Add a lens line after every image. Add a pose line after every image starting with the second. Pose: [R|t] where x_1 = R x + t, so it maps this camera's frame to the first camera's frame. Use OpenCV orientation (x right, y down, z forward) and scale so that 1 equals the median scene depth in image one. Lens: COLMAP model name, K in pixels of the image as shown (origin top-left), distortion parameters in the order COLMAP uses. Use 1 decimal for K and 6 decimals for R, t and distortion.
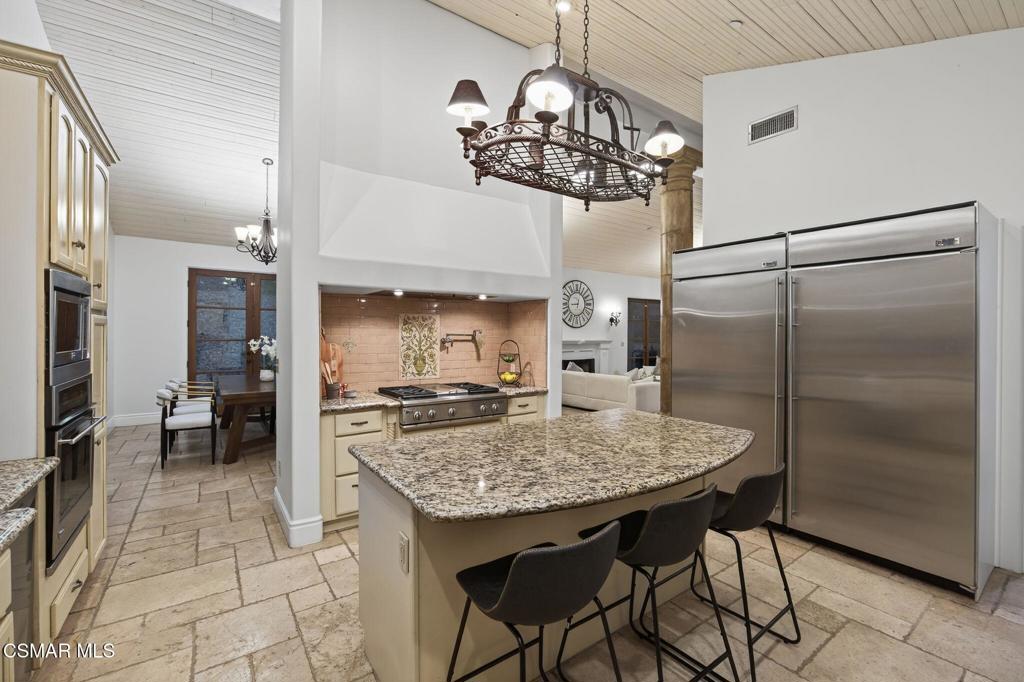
lens RADIAL K [[443.2, 0, 529.6], [0, 443.2, 332.2], [0, 0, 1]] dist [-0.011876, 0.000173]
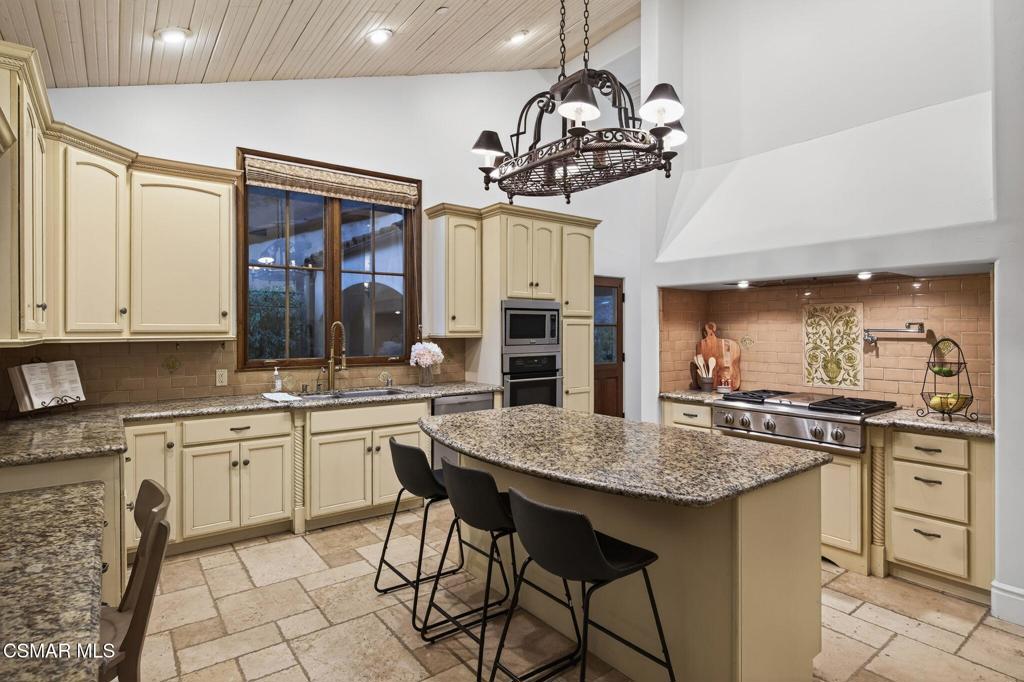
lens RADIAL K [[540.5, 0, 513.3], [0, 540.5, 334.5], [0, 0, 1]] dist [0.004598, 0.000213]
pose [[0.025582, 0.000900, -0.999672, 0.742330], [0.000174, 1.000000, 0.000905, 0.012531], [0.999673, -0.000197, 0.025581, 0.460461]]
